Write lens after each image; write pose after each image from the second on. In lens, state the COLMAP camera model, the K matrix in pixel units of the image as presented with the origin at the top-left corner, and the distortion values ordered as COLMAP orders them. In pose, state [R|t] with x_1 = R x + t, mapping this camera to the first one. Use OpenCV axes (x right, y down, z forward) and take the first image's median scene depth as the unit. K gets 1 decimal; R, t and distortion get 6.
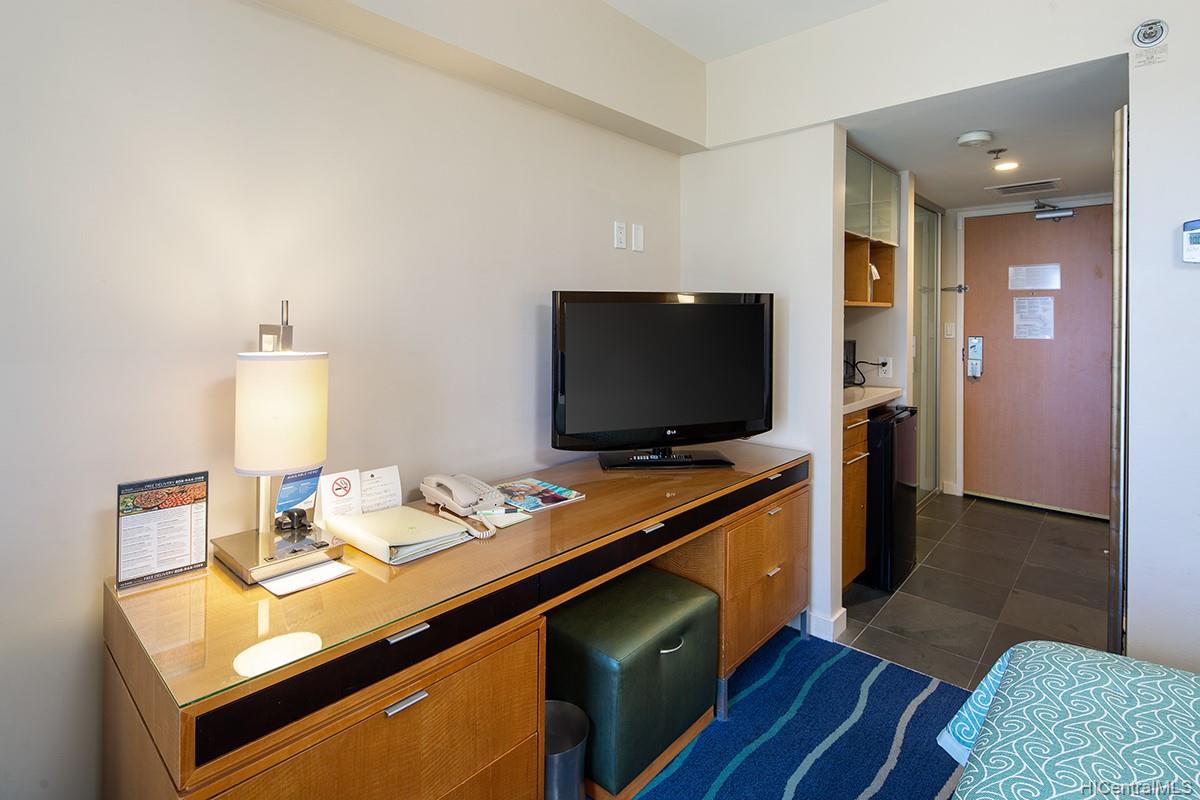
lens RADIAL K [[591.4, 0, 604.4], [0, 591.4, 324.1], [0, 0, 1]] dist [0.002976, 0.000173]
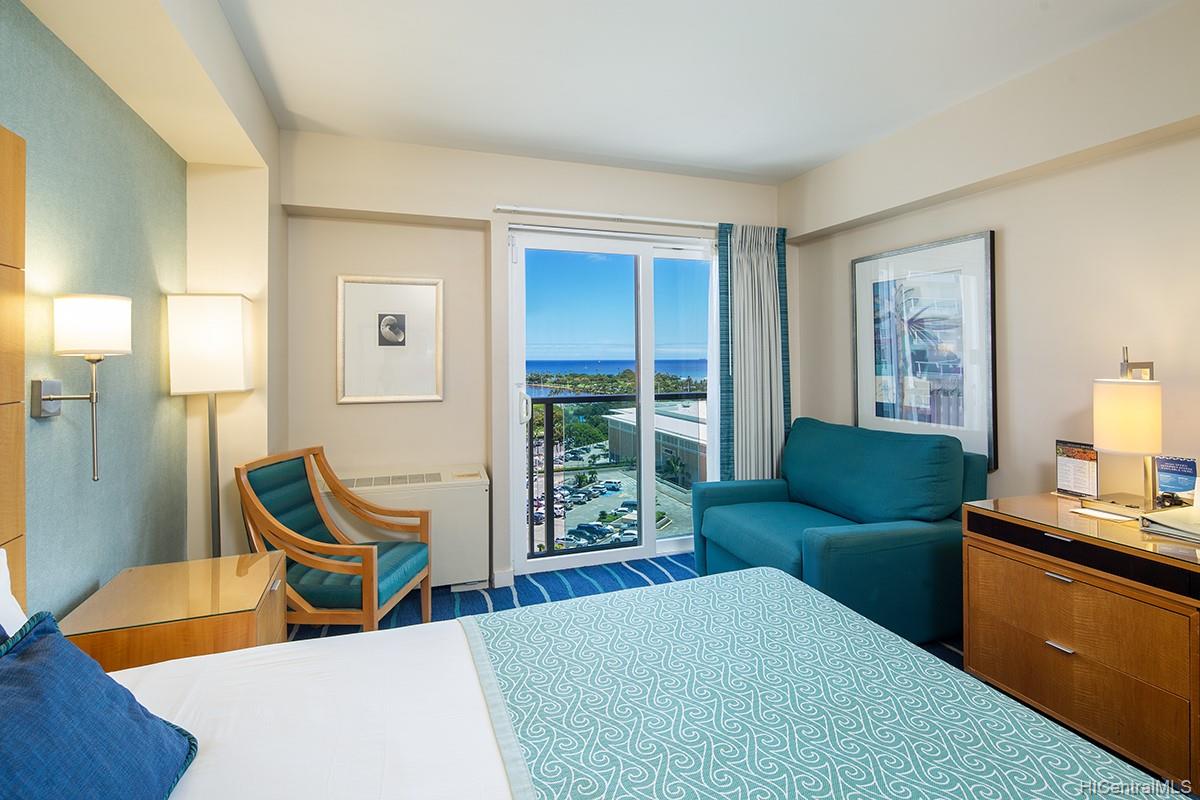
lens RADIAL K [[597.1, 0, 597.4], [0, 597.1, 347.3], [0, 0, 1]] dist [0.000826, -0.000209]
pose [[-0.473561, -0.012143, -0.880677, 1.570013], [-0.002139, 0.999918, -0.012638, -0.016133], [0.880758, -0.004101, -0.473548, 0.527293]]
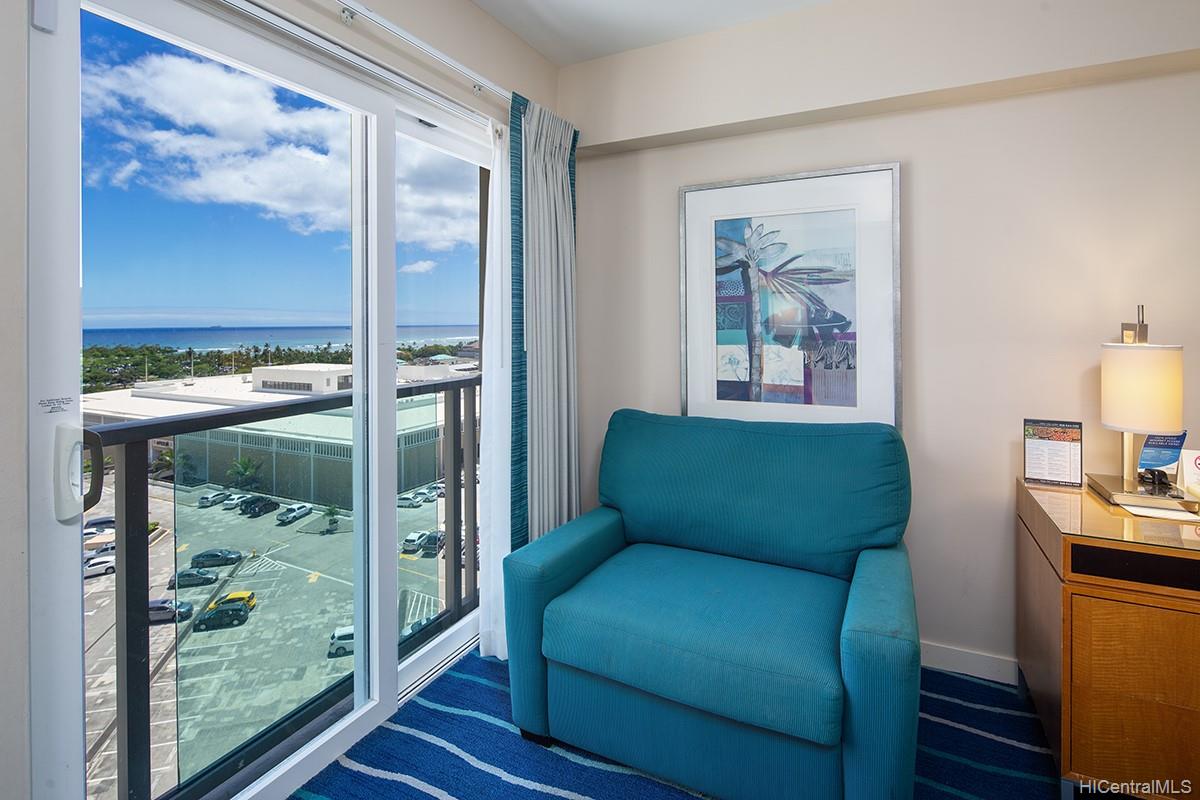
lens RADIAL K [[585.5, 0, 603.6], [0, 585.5, 313.3], [0, 0, 1]] dist [0.001062, -0.000866]
pose [[0.278138, -0.014311, -0.960435, 0.399485], [-0.000115, 0.999889, -0.014932, -0.002274], [0.960541, 0.004264, 0.278105, -0.544305]]
